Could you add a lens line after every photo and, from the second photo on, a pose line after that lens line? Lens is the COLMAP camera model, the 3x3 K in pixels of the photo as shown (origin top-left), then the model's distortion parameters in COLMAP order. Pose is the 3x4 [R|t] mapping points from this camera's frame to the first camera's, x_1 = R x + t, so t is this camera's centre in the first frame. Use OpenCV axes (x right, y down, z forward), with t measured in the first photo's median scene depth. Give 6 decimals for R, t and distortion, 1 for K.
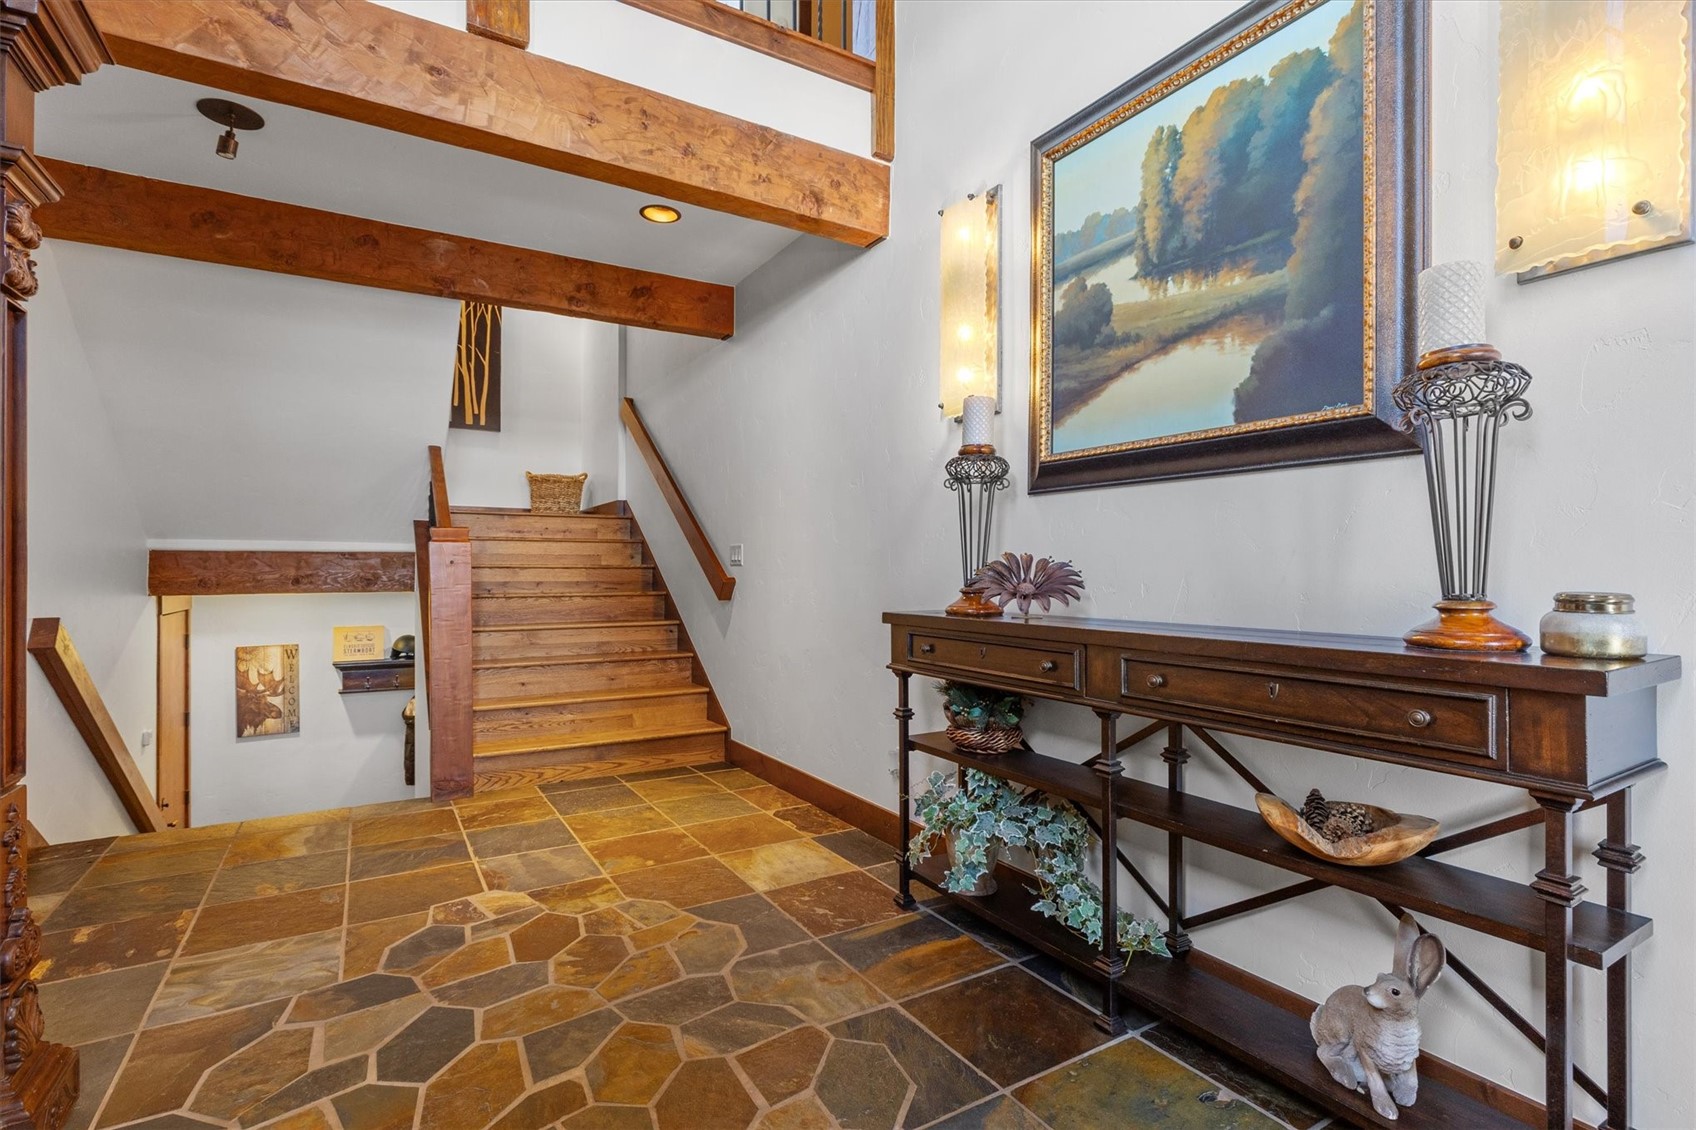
lens RADIAL K [[753.6, 0, 852.9], [0, 753.6, 567.8], [0, 0, 1]] dist [-0.000155, -0.000216]
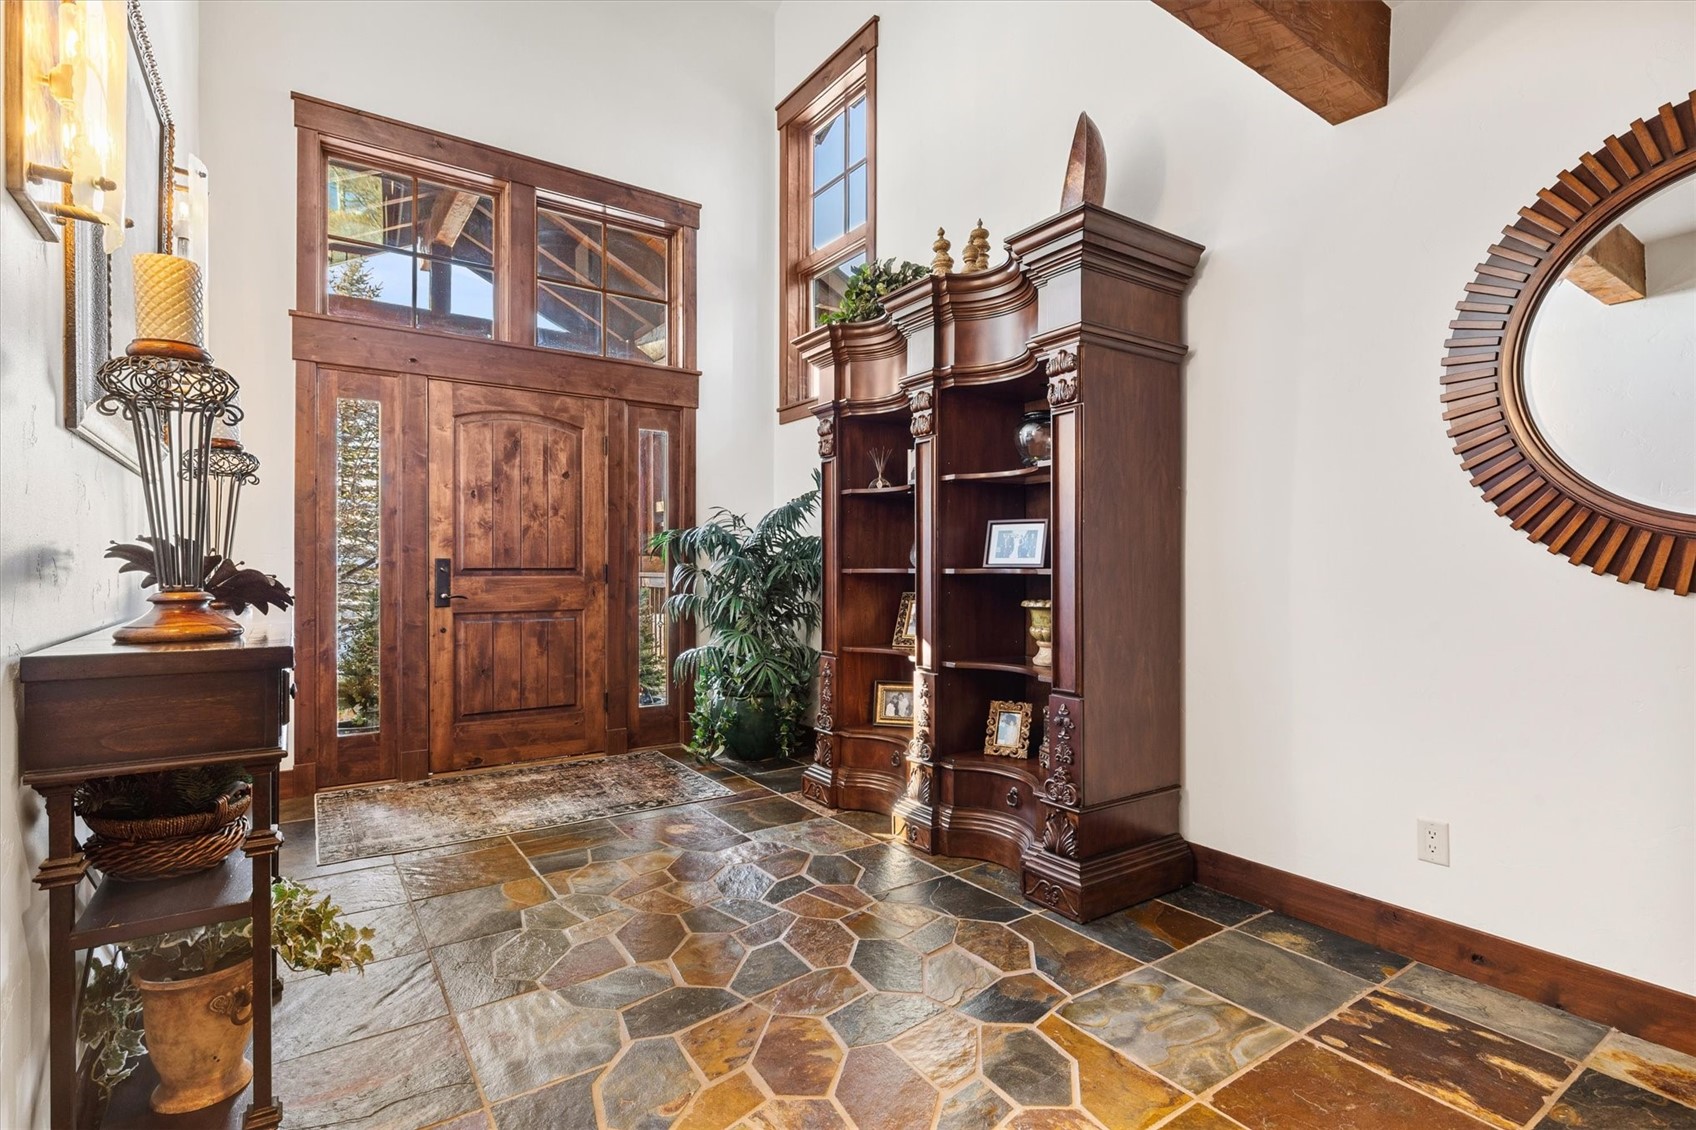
lens RADIAL K [[778.4, 0, 843.0], [0, 778.4, 577.5], [0, 0, 1]] dist [0.001452, -0.000057]
pose [[-0.999156, -0.003931, -0.040894, -0.378344], [-0.004458, 0.999908, 0.012806, 0.009469], [0.040840, 0.012977, -0.999081, 1.905626]]
